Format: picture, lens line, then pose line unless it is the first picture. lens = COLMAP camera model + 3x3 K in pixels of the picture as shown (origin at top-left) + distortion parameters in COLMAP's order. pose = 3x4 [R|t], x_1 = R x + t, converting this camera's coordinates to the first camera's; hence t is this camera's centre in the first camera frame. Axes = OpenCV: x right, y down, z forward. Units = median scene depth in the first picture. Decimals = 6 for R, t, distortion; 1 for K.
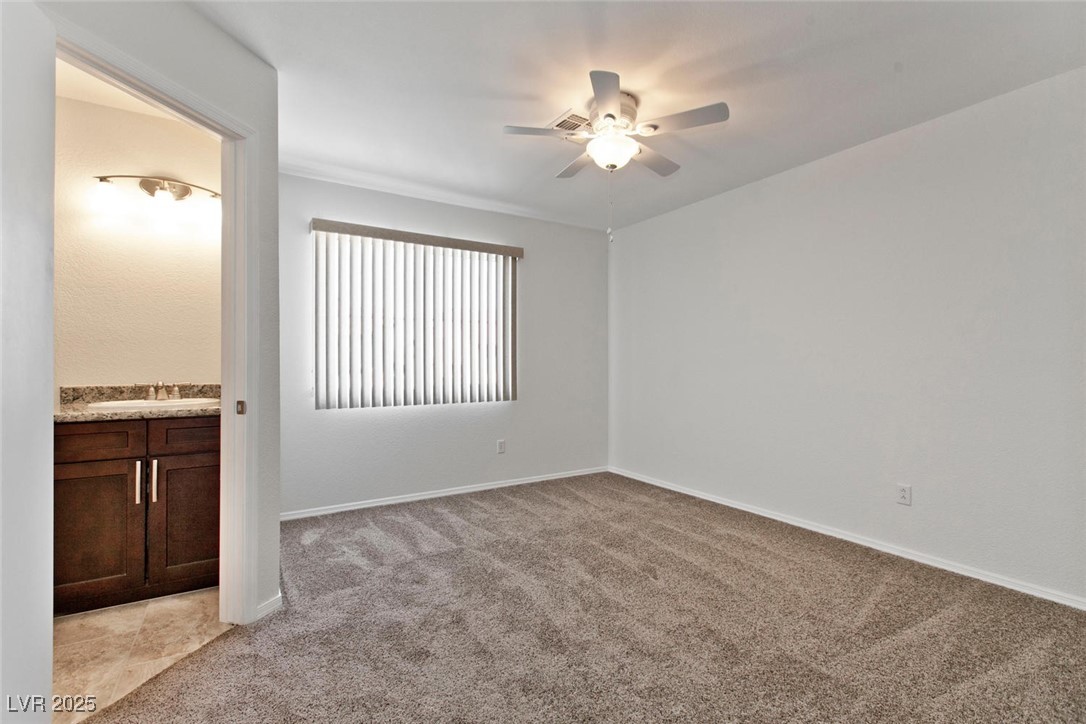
lens RADIAL K [[481.8, 0, 543.3], [0, 481.8, 361.2], [0, 0, 1]] dist [0.003242, -0.001403]
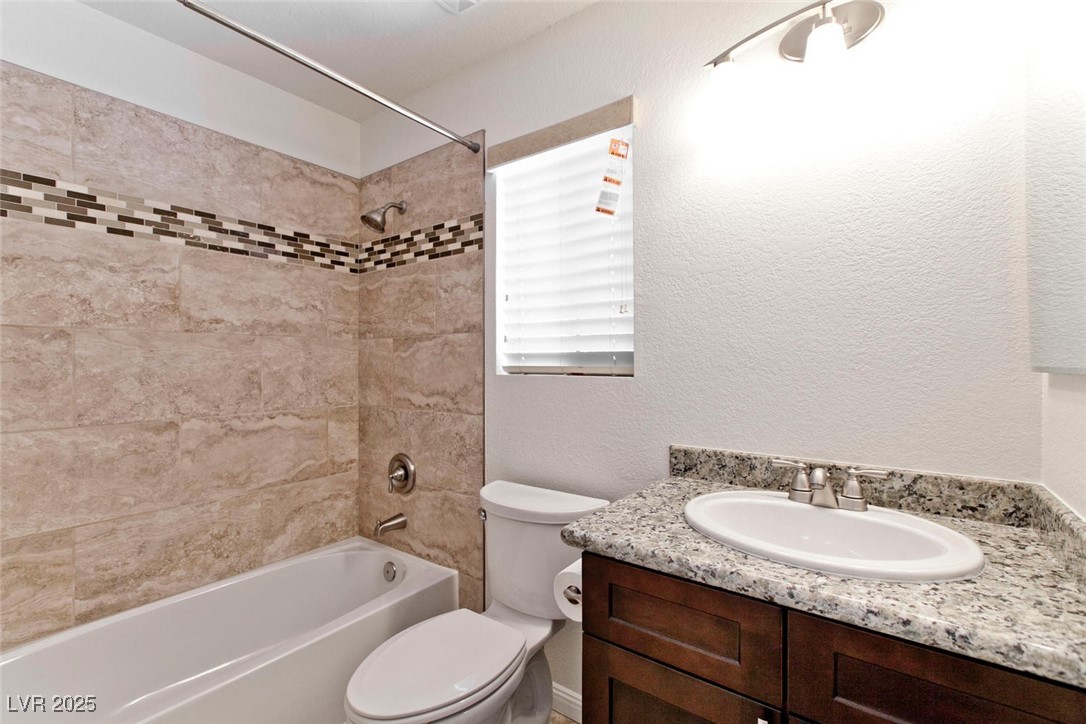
lens RADIAL K [[481.8, 0, 543.3], [0, 481.8, 361.2], [0, 0, 1]] dist [0.003242, -0.001403]
pose [[0.364083, -0.006113, -0.931346, -0.495843], [-0.000795, 0.999976, -0.006874, -0.047753], [0.931366, 0.003243, 0.364069, 0.631401]]
